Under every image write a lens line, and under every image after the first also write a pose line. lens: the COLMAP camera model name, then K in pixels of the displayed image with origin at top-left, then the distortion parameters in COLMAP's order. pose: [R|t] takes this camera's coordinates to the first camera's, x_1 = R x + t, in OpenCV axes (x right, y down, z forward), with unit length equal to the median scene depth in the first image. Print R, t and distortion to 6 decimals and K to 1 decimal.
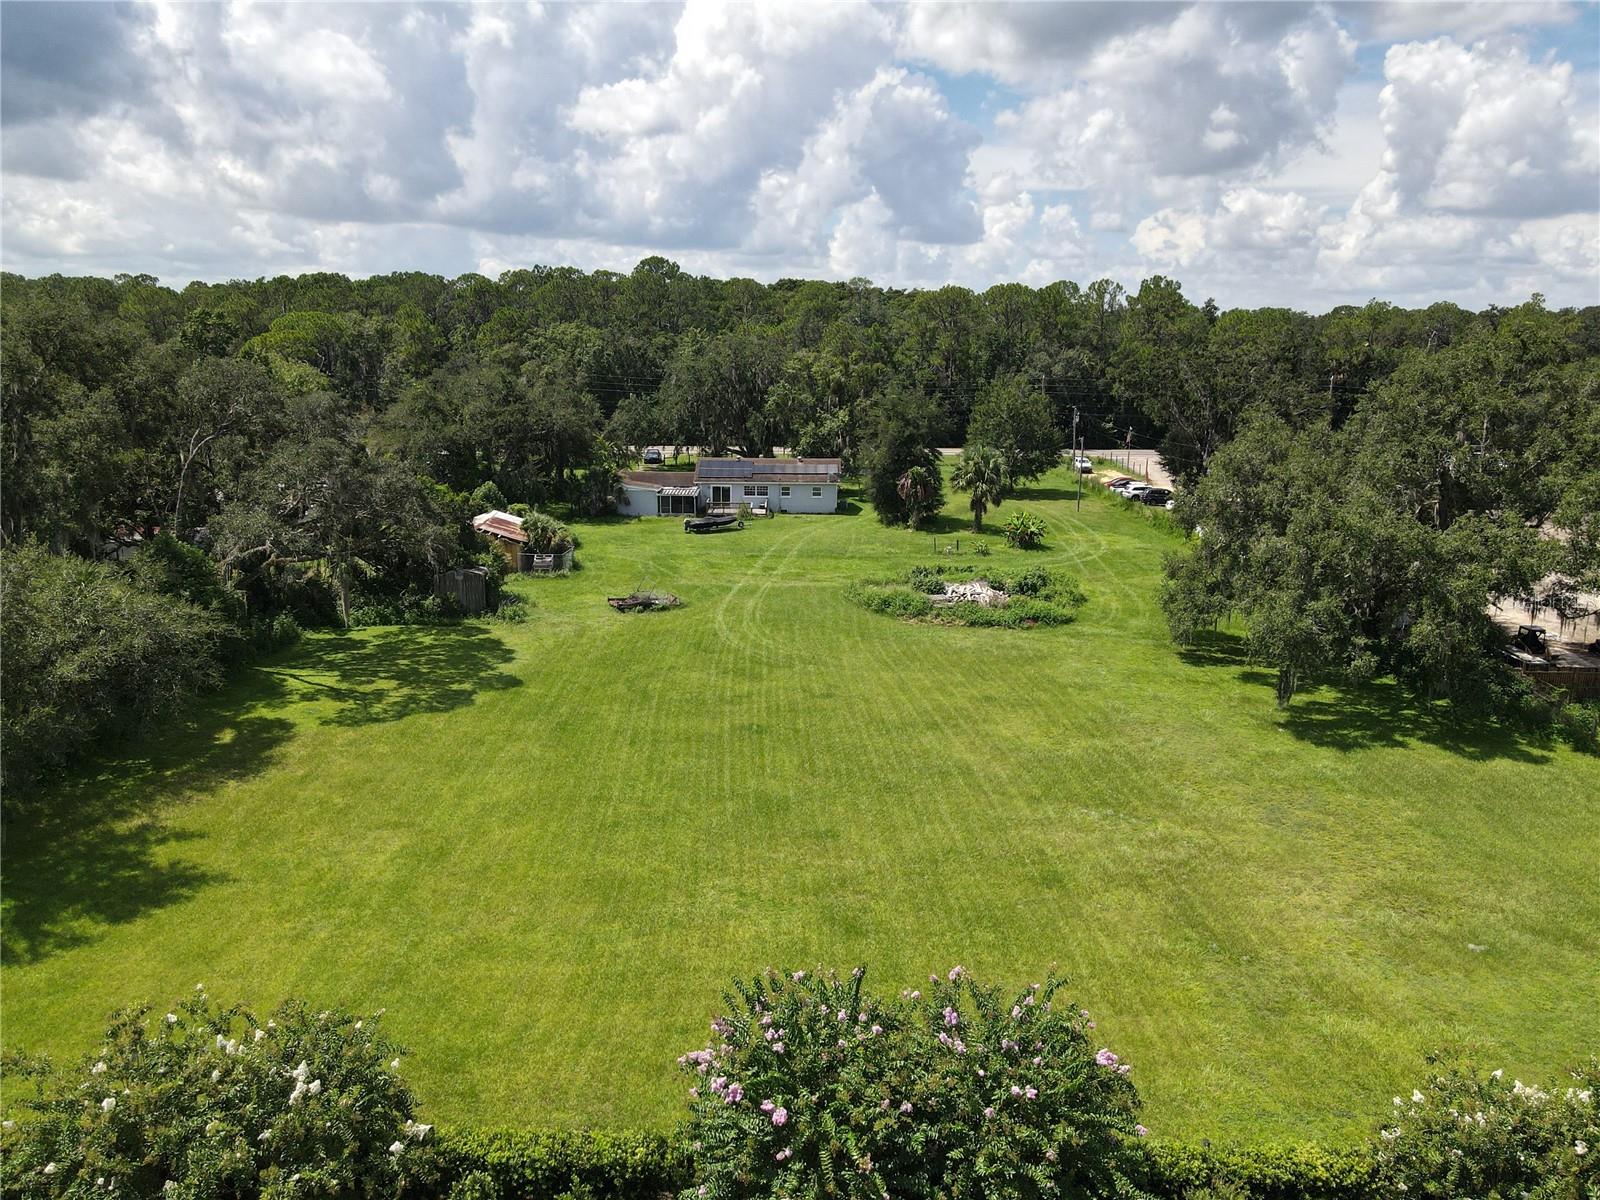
lens RADIAL K [[1170.3, 0, 800.0], [0, 1170.3, 600.0], [0, 0, 1]] dist [0.005182, 0.024218]
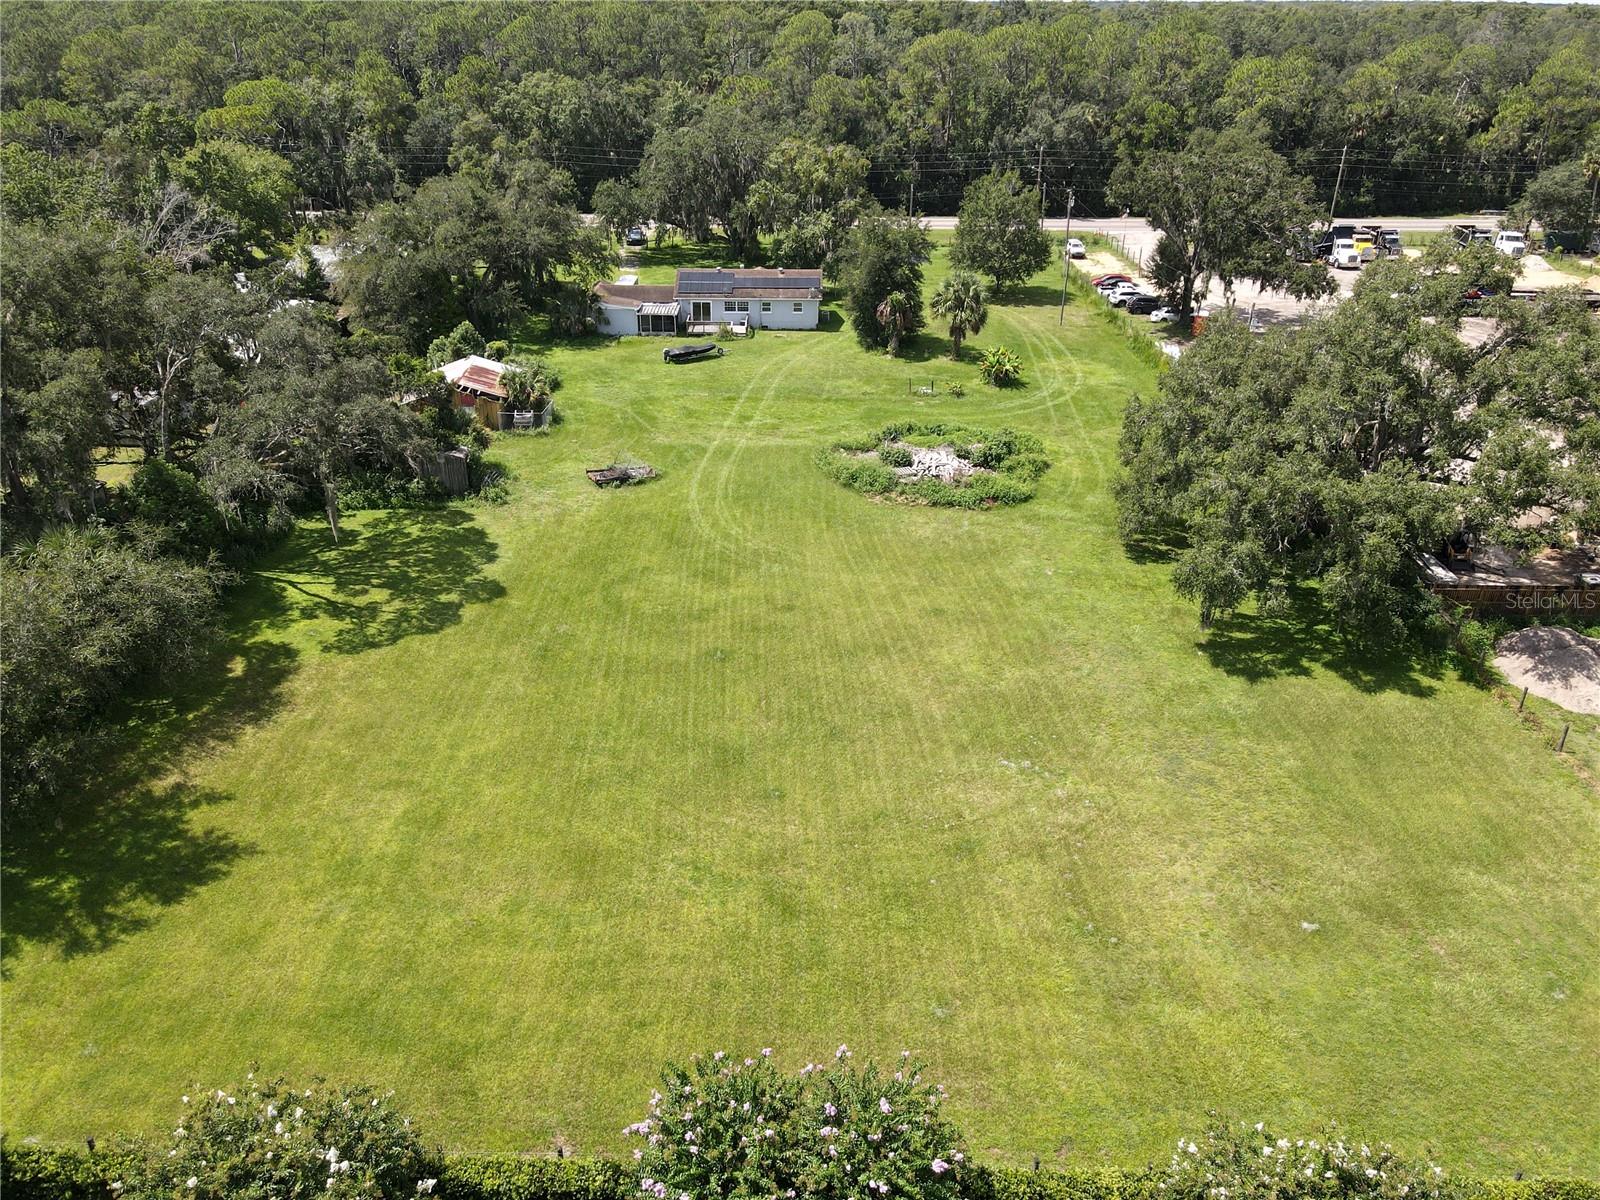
lens RADIAL K [[1170.3, 0, 800.0], [0, 1170.3, 600.0], [0, 0, 1]] dist [0.005182, 0.024218]
pose [[0.999998, -0.000168, -0.001898, 0.039571], [0.000627, 0.969532, 0.244963, -0.208858], [0.001799, -0.244964, 0.969531, -0.048977]]
